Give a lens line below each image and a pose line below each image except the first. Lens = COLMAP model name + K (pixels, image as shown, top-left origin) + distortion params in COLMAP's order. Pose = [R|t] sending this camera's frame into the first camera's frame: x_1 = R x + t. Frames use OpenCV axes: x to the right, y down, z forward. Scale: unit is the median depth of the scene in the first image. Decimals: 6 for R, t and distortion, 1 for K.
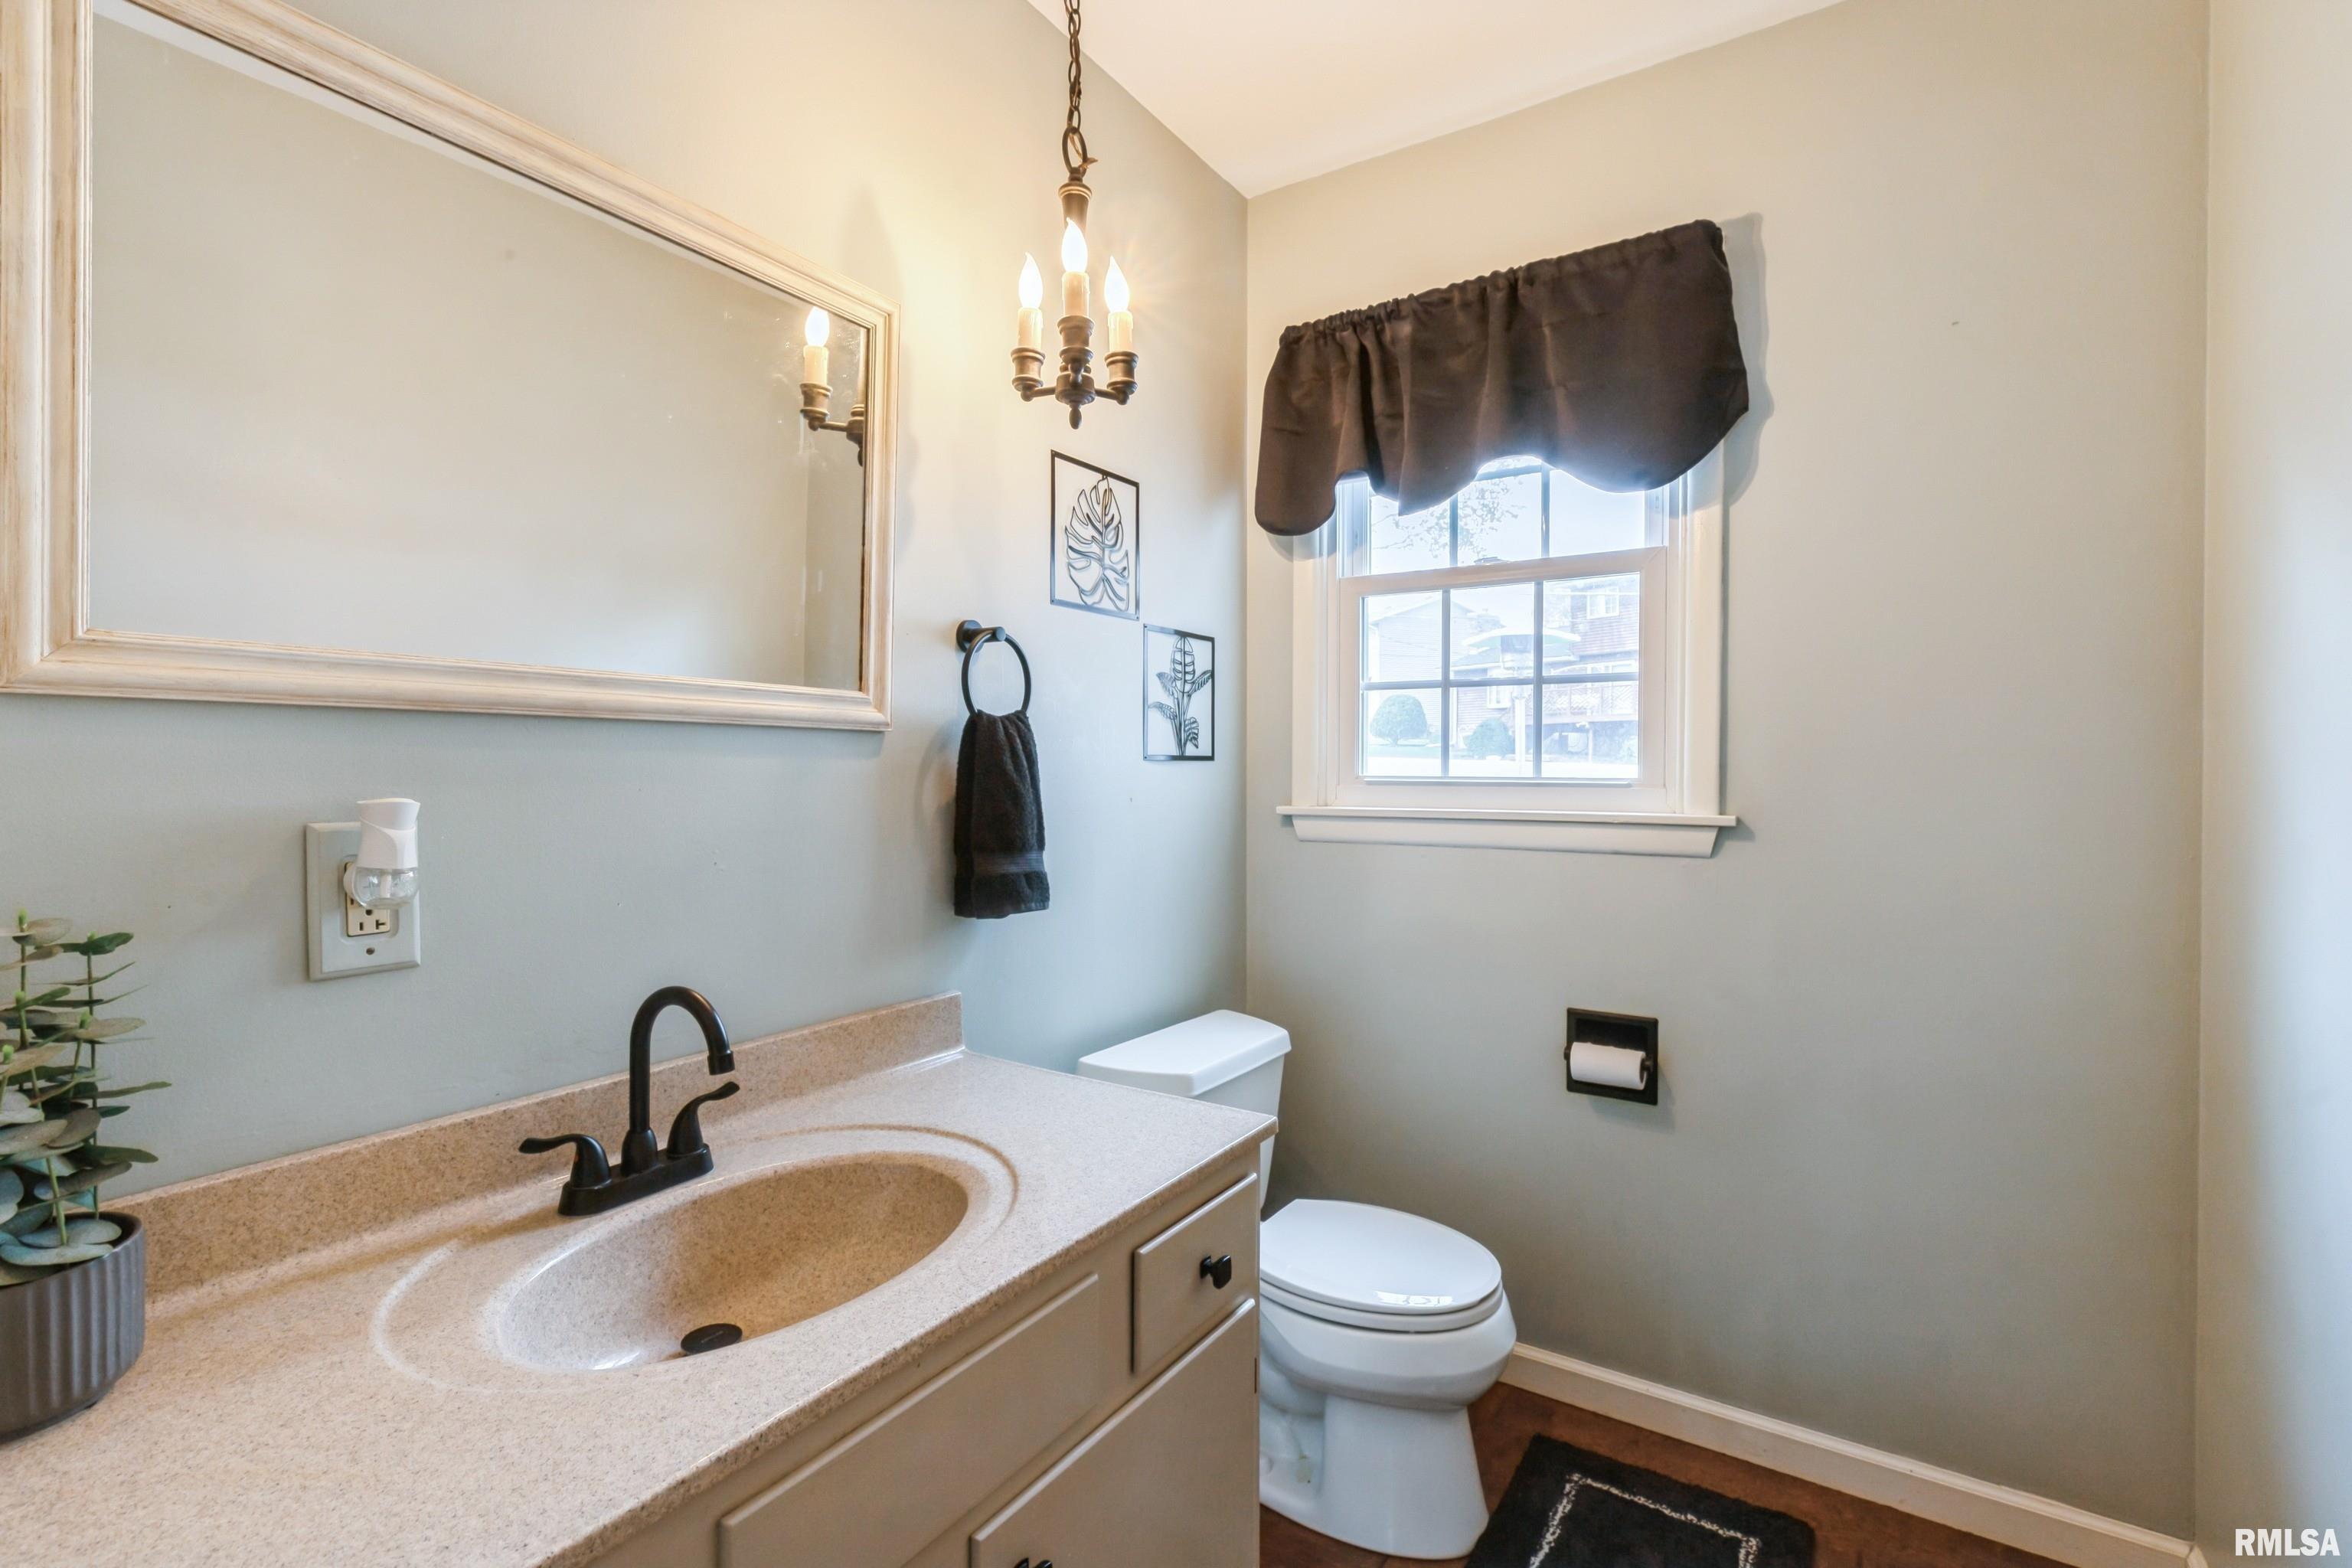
lens RADIAL K [[1070.9, 0, 1177.8], [0, 1070.9, 775.2], [0, 0, 1]] dist [0.002819, 0.000152]
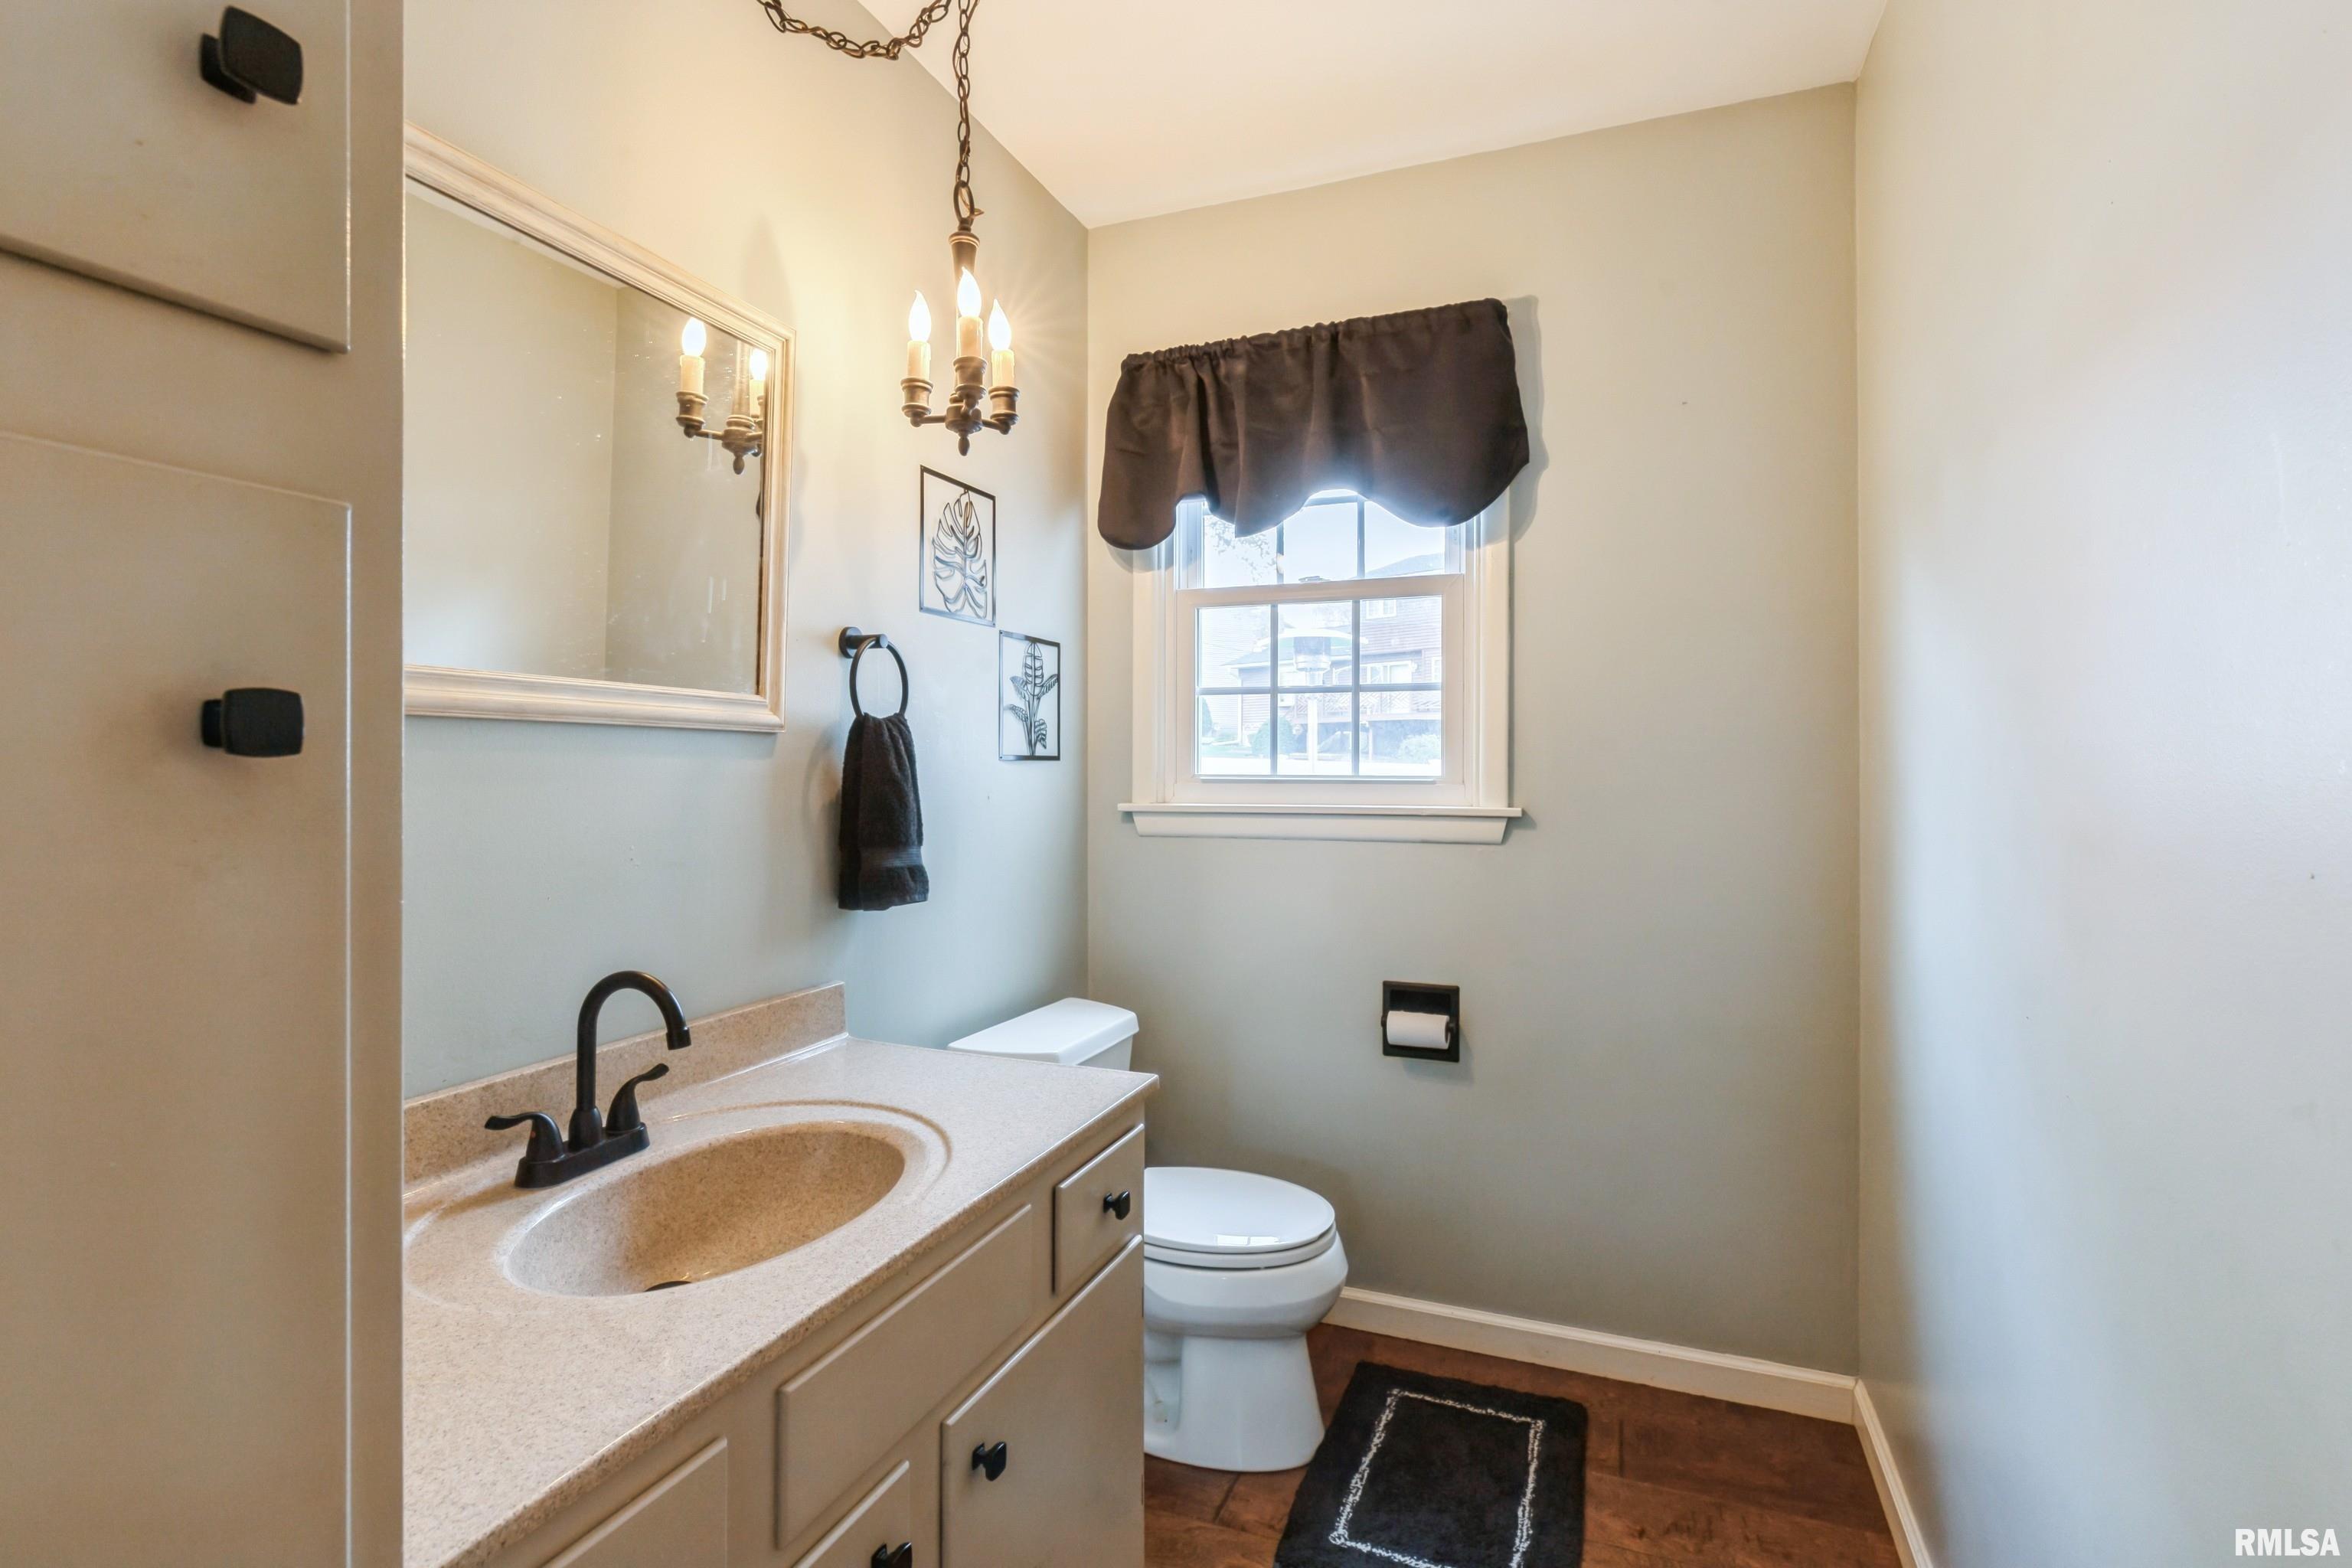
lens RADIAL K [[1124.4, 0, 1173.8], [0, 1124.4, 758.4], [0, 0, 1]] dist [-0.005702, -0.000251]
pose [[0.981082, 0.000424, 0.193592, -0.097377], [0.002353, 0.999898, -0.014114, 0.000435], [-0.193578, 0.014303, 0.980981, -0.141251]]
